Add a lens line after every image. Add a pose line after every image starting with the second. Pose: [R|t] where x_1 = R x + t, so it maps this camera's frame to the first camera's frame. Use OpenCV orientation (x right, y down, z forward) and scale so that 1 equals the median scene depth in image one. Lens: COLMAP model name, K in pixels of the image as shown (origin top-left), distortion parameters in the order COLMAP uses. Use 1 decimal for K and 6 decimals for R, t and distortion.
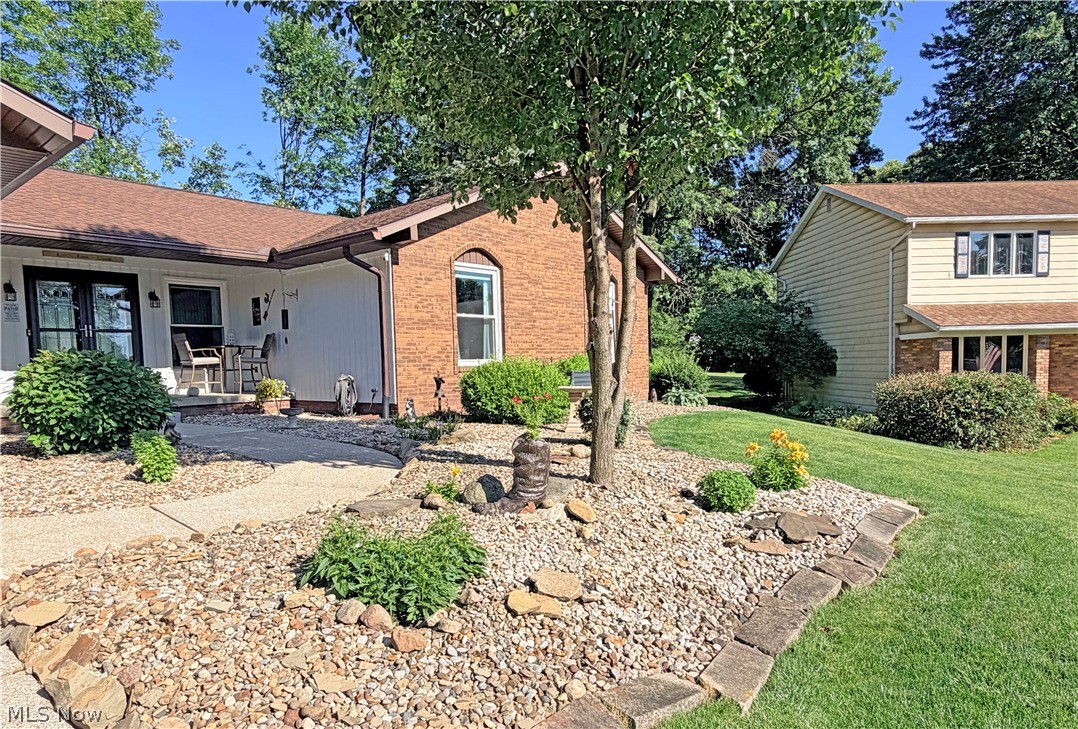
lens RADIAL K [[664.8, 0, 540.8], [0, 664.8, 392.7], [0, 0, 1]] dist [0.003293, -0.000696]
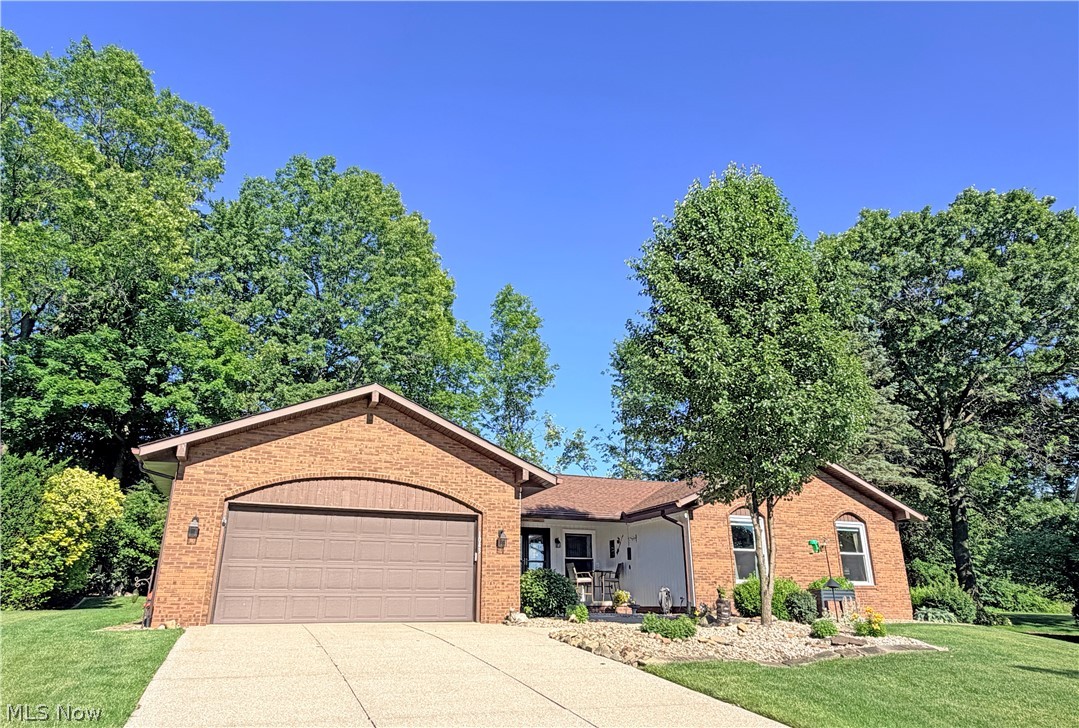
lens RADIAL K [[665.4, 0, 541.3], [0, 665.4, 392.2], [0, 0, 1]] dist [0.003293, -0.000696]
pose [[0.884256, -0.120641, -0.451150, 0.175629], [-0.041187, 0.942145, -0.332665, 0.057555], [0.465182, 0.312743, 0.828129, -0.484316]]
